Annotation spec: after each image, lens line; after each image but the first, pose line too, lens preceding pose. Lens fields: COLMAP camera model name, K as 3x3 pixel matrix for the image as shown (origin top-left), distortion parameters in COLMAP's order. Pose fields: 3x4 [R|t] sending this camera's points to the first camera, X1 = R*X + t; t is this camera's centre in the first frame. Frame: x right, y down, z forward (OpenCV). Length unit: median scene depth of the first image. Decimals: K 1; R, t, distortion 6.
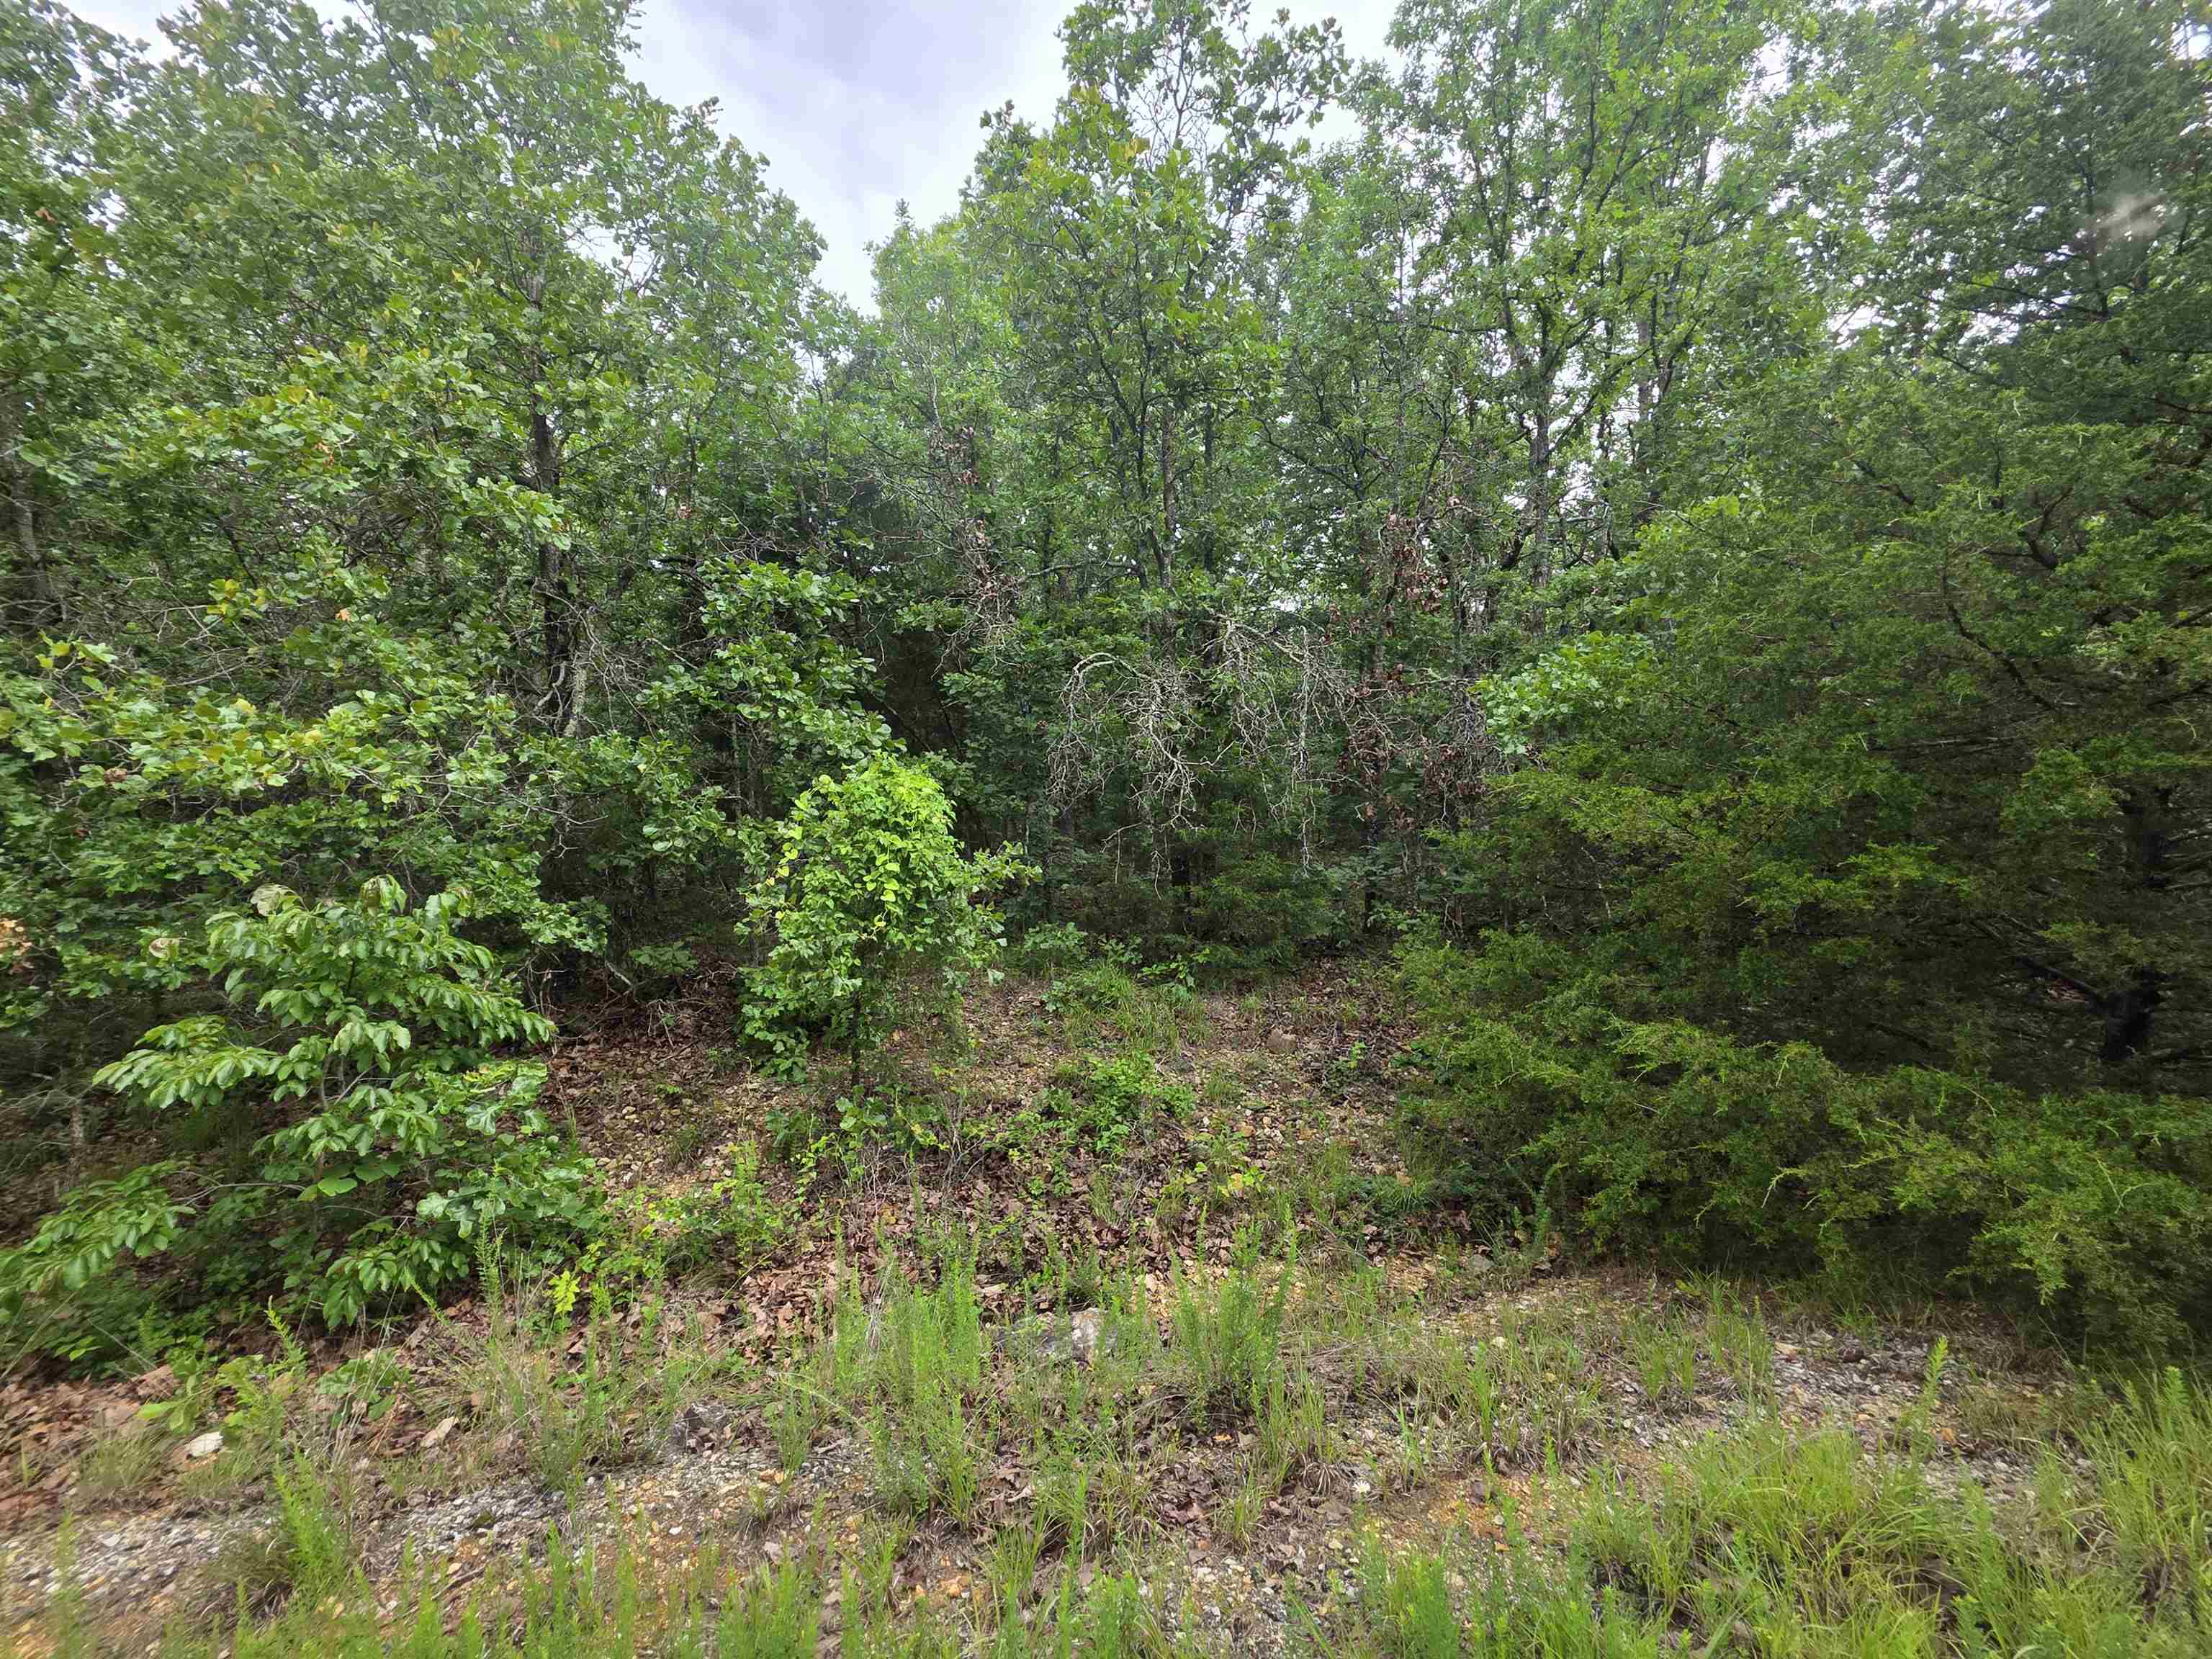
lens RADIAL K [[880.9, 0, 1114.0], [0, 880.9, 830.4], [0, 0, 1]] dist [0.003135, 0.000277]
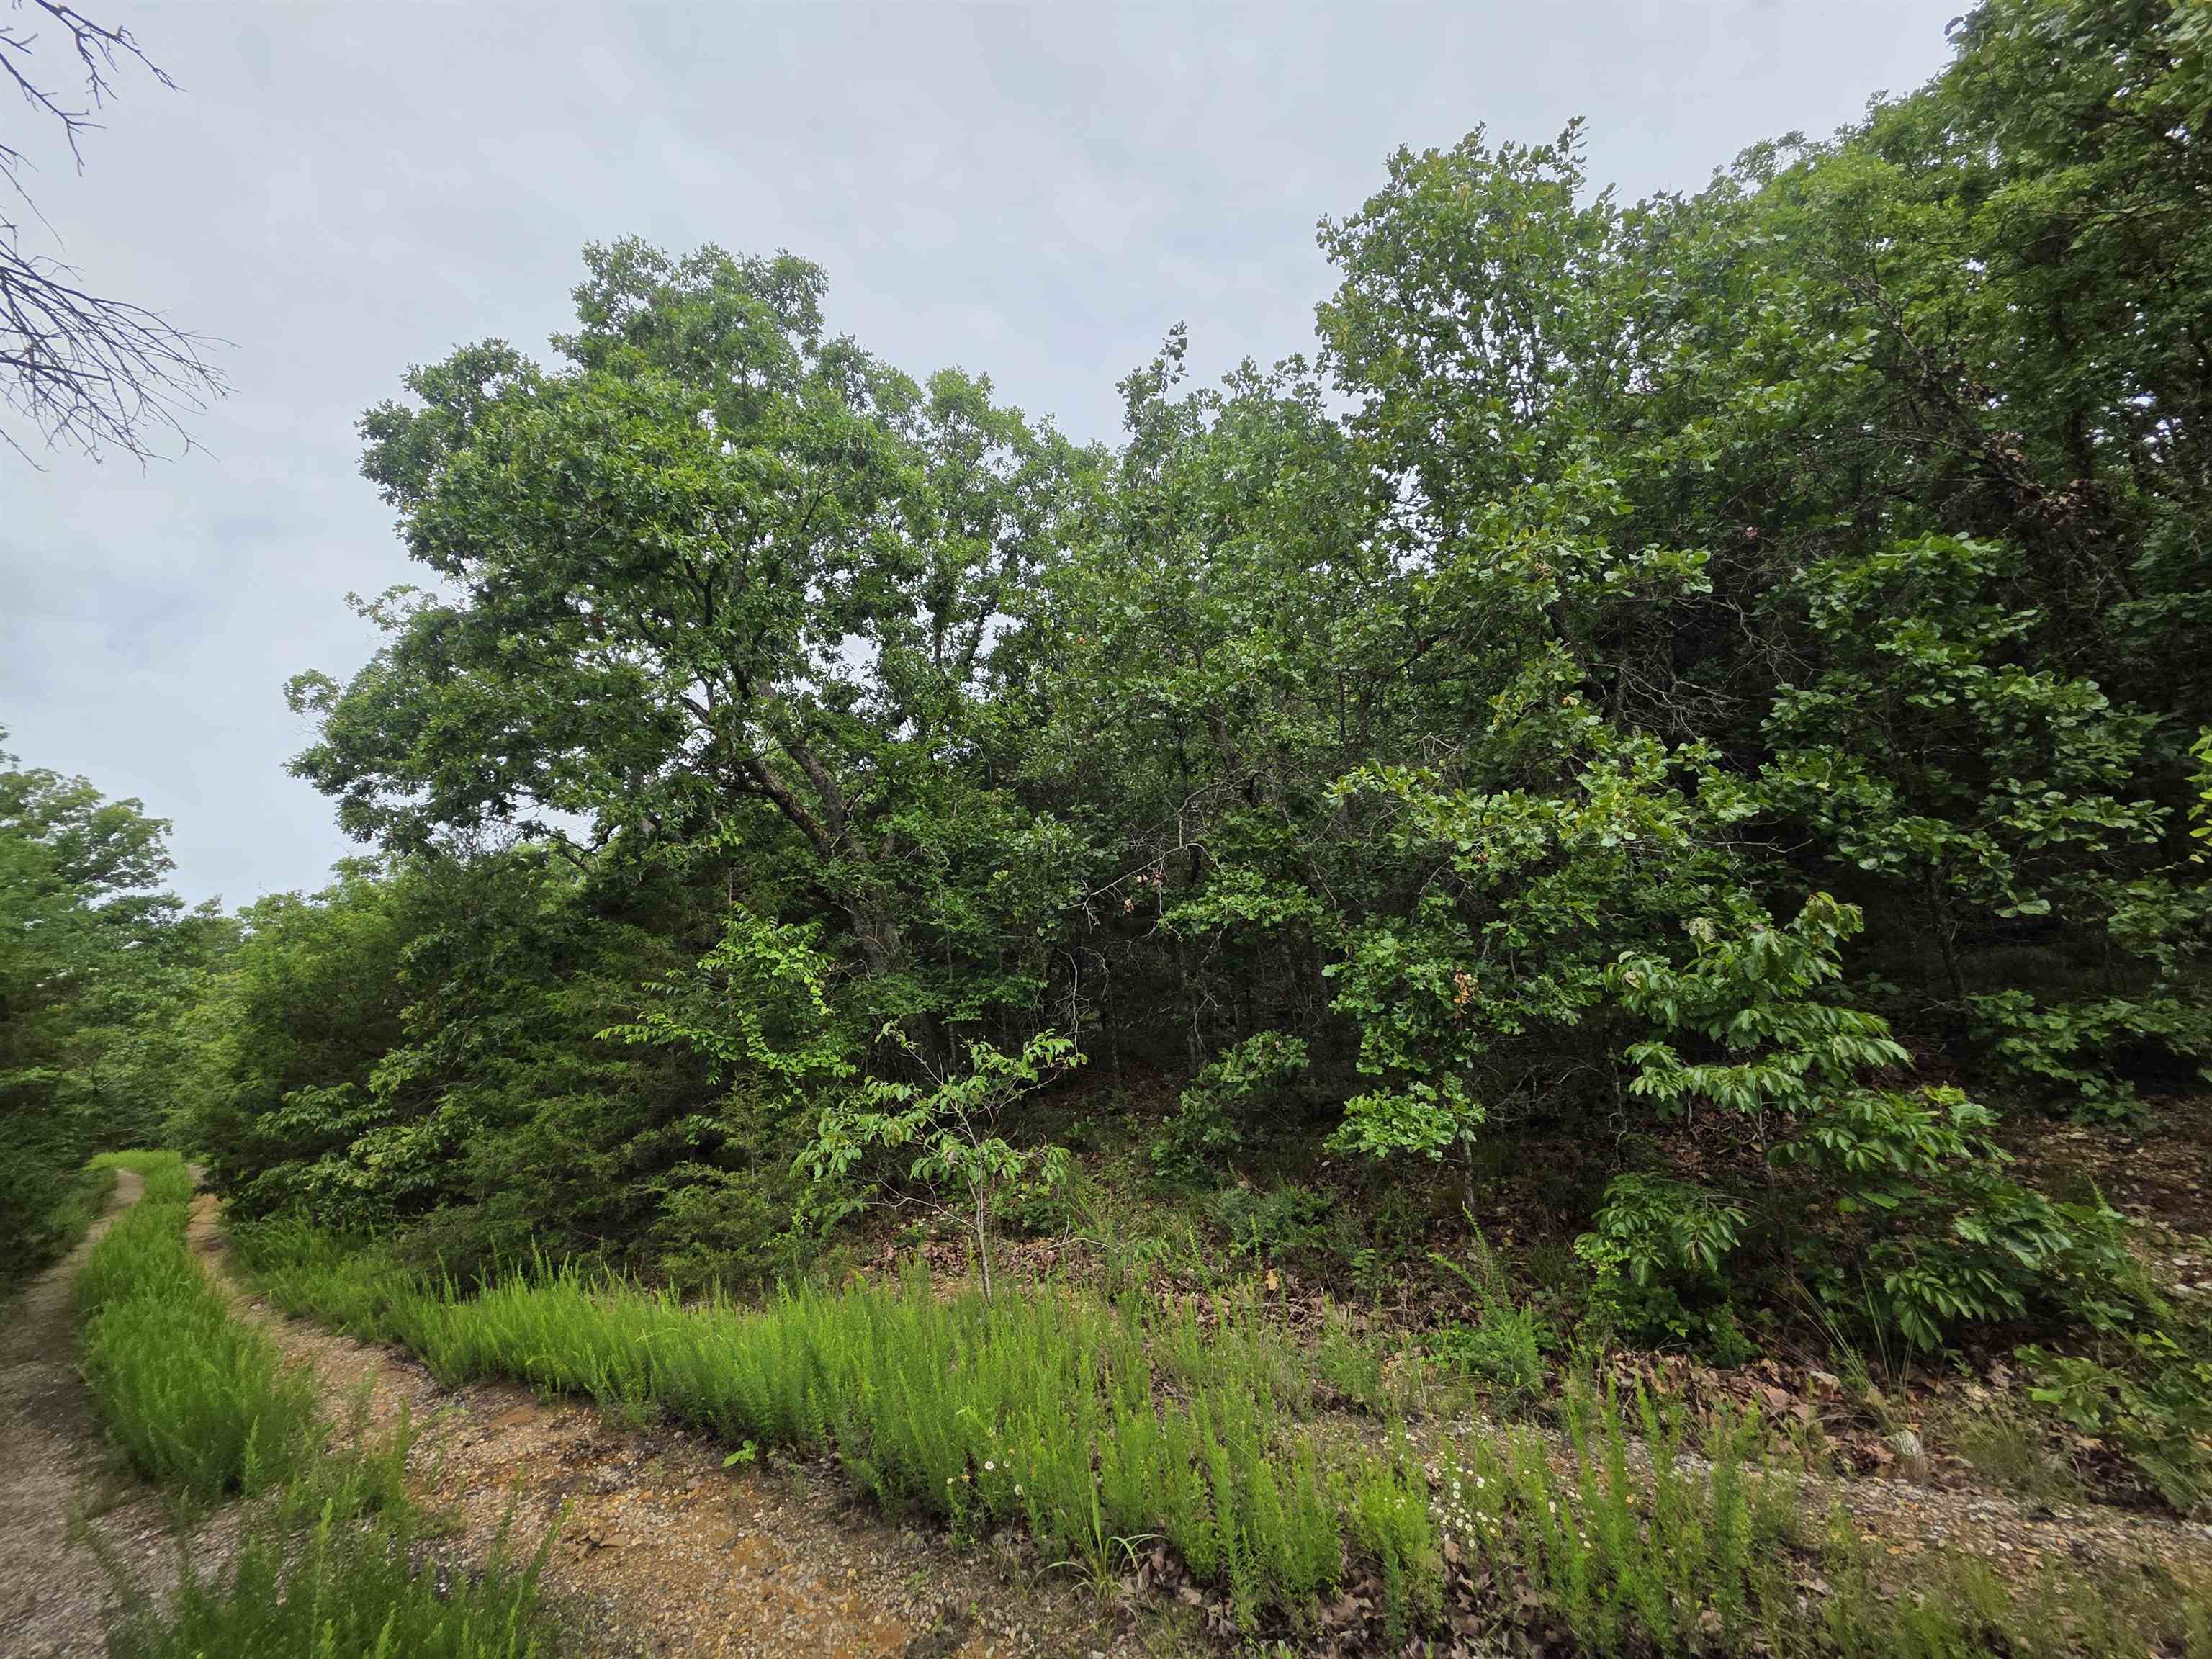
lens RADIAL K [[880.9, 0, 1114.0], [0, 880.9, 830.4], [0, 0, 1]] dist [0.003135, 0.000277]
pose [[0.731360, -0.209881, -0.648893, -0.591822], [0.143753, 0.977533, -0.154156, 0.015047], [0.666669, 0.019463, 0.745100, -0.262314]]
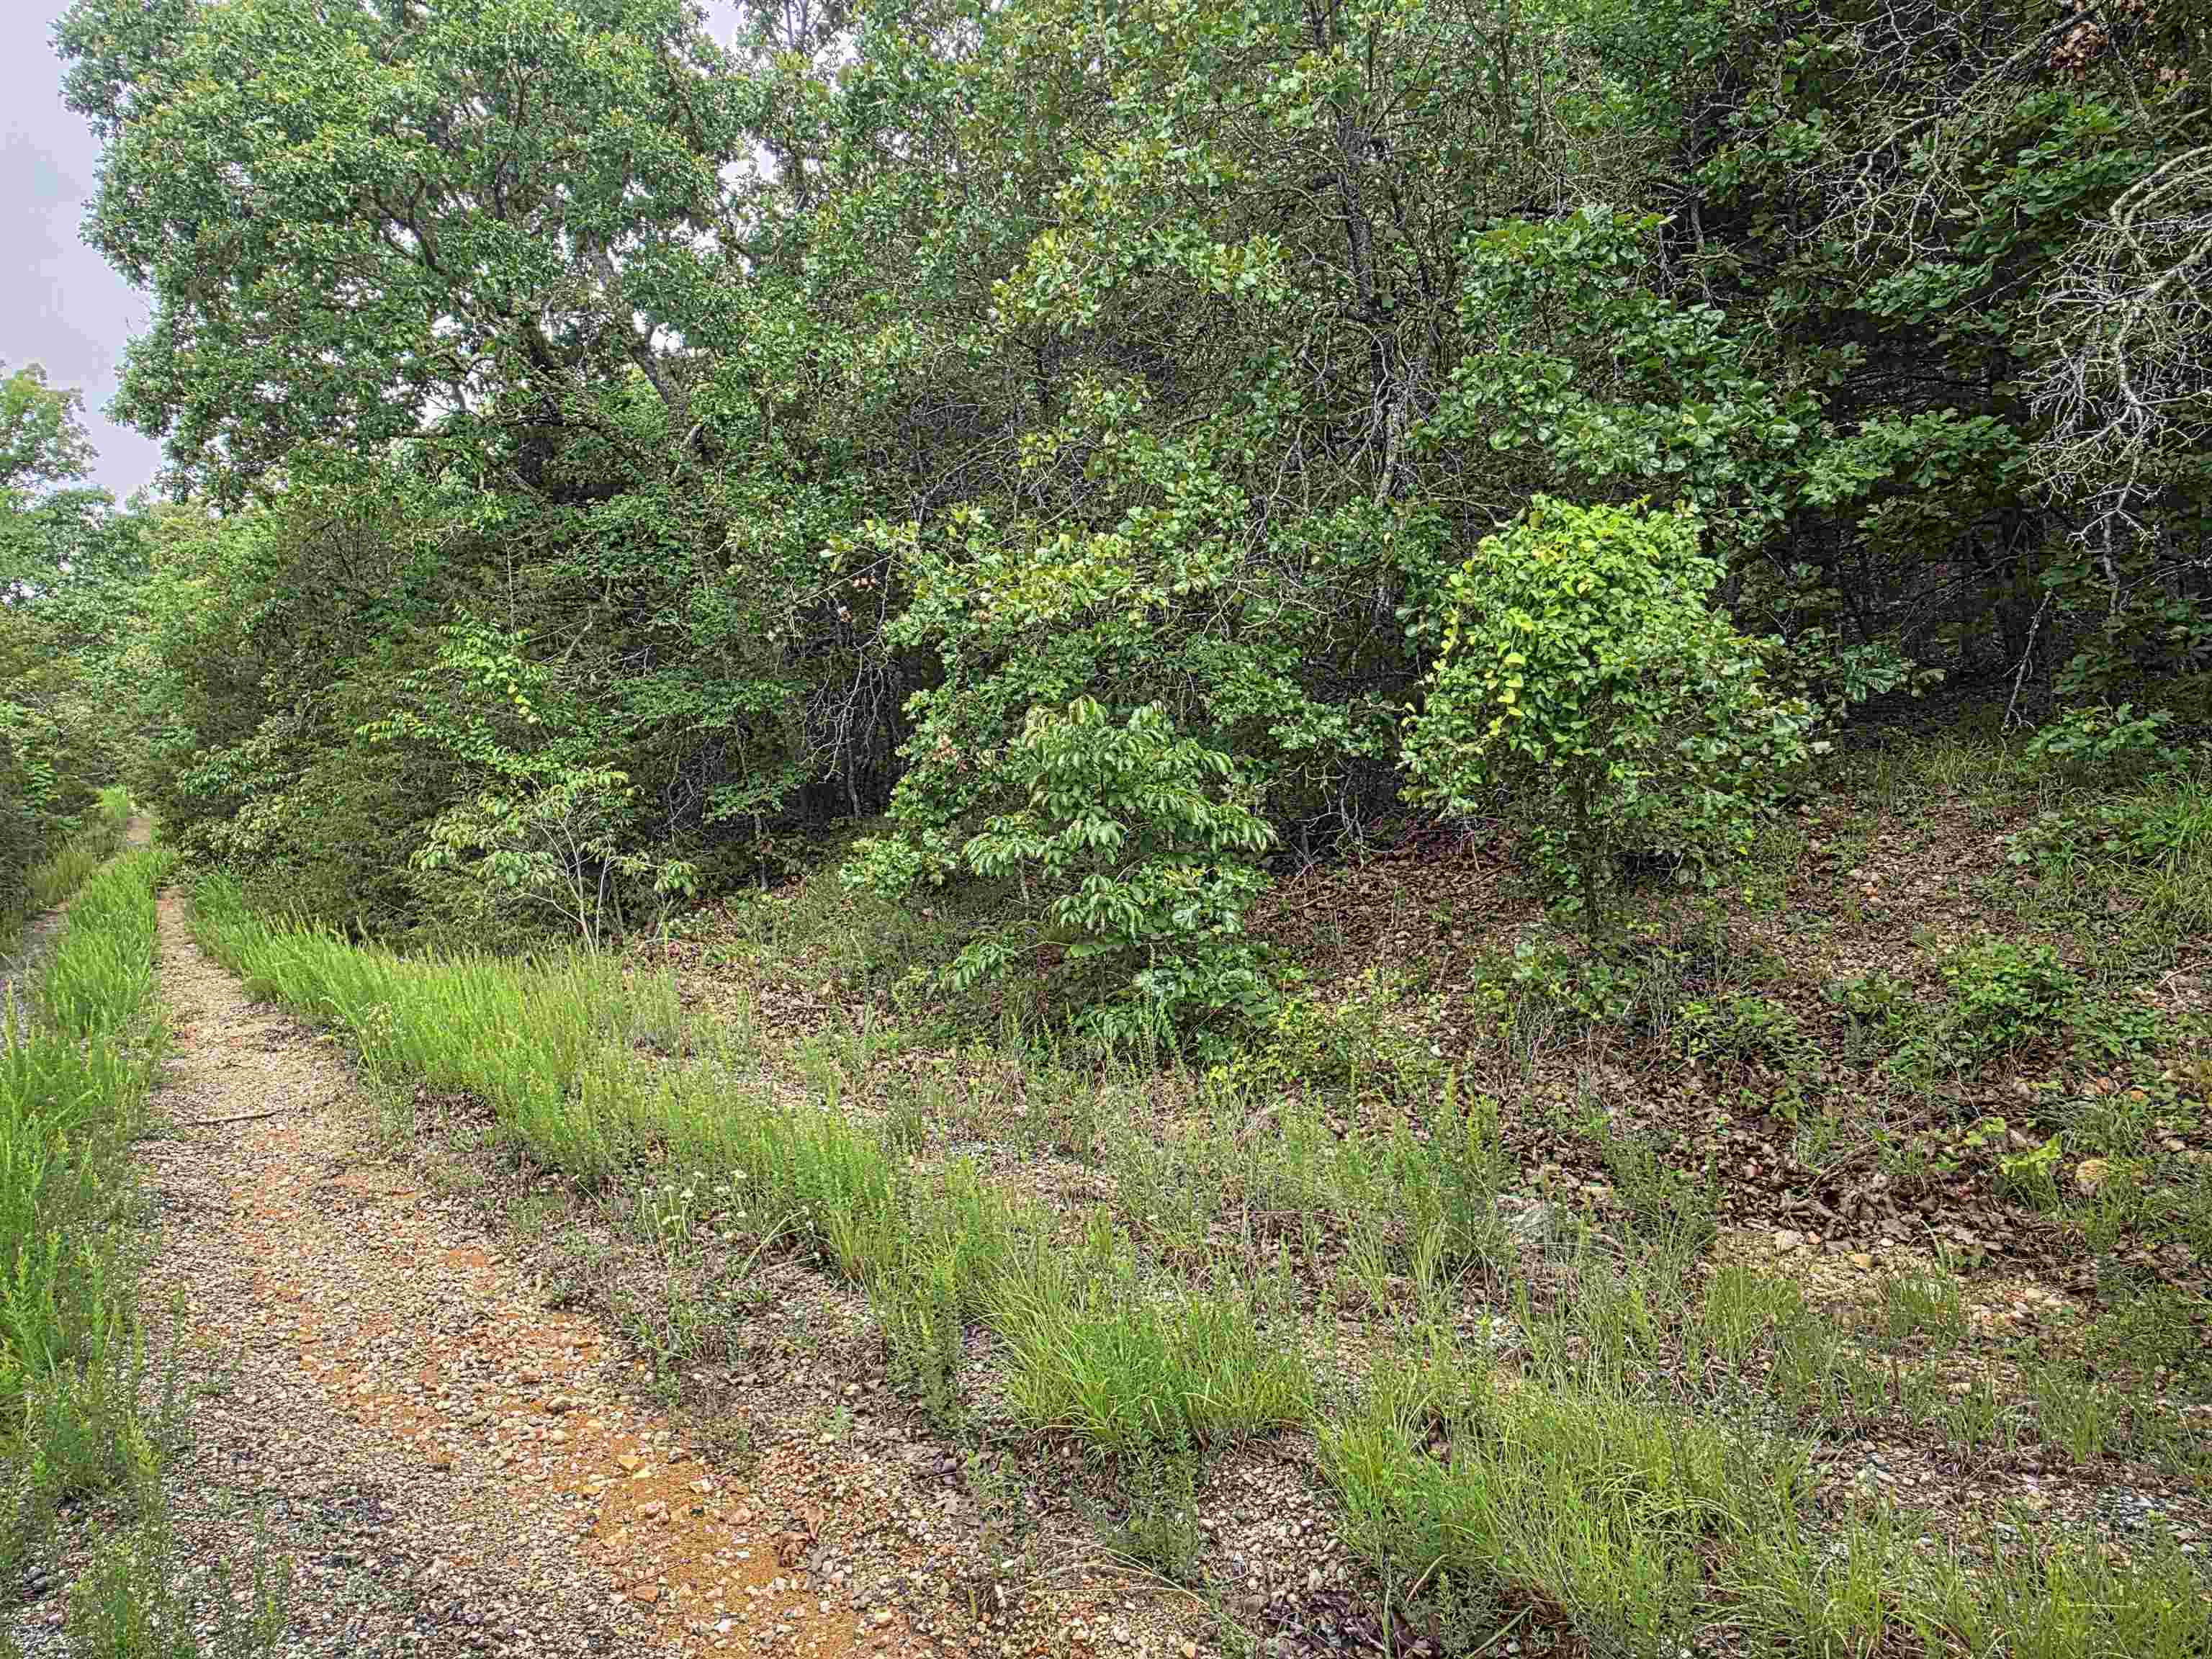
lens RADIAL K [[1487.5, 0, 1039.7], [0, 1487.5, 868.8], [0, 0, 1]] dist [0.010049, -0.005467]
pose [[0.507931, 0.075629, -0.858071, 0.669407], [0.120737, 0.980054, 0.157851, -0.033587], [0.852894, -0.183779, 0.488669, -0.030435]]
